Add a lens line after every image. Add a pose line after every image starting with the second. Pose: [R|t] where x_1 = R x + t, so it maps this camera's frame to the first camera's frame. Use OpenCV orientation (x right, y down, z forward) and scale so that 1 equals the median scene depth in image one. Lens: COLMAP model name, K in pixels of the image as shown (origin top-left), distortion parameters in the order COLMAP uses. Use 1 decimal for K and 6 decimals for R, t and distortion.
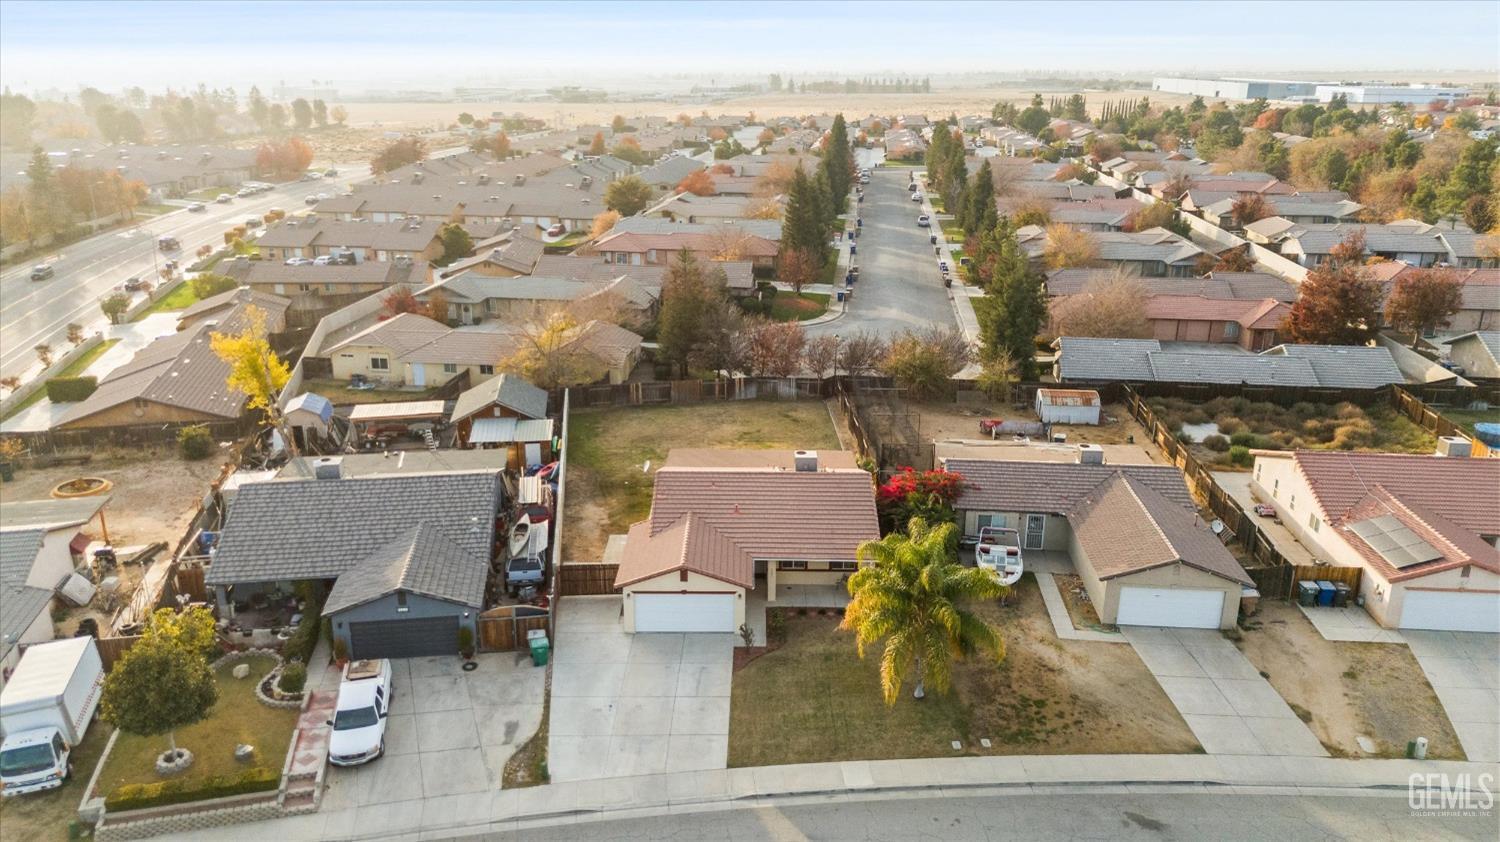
lens RADIAL K [[1104.7, 0, 750.0], [0, 1104.7, 421.0], [0, 0, 1]] dist [0.114917, -0.190458]
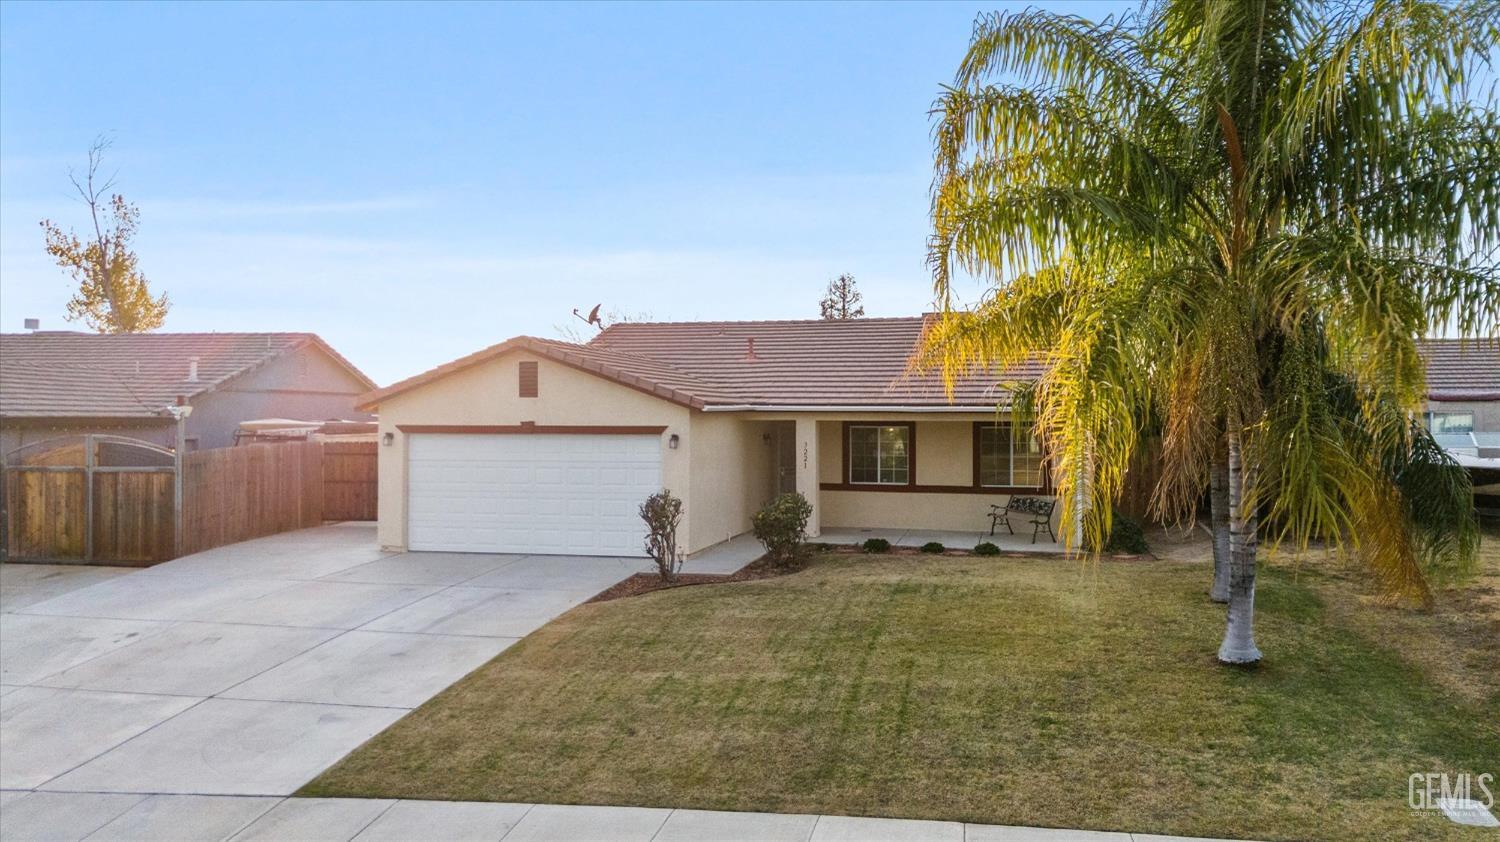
lens RADIAL K [[1087.2, 0, 750.0], [0, 1087.2, 421.0], [0, 0, 1]] dist [0.104655, -0.141857]
pose [[0.966063, -0.013441, -0.257958, 0.114465], [-0.071599, 0.945581, -0.317410, 0.287446], [0.248186, 0.325108, 0.912529, 0.756892]]
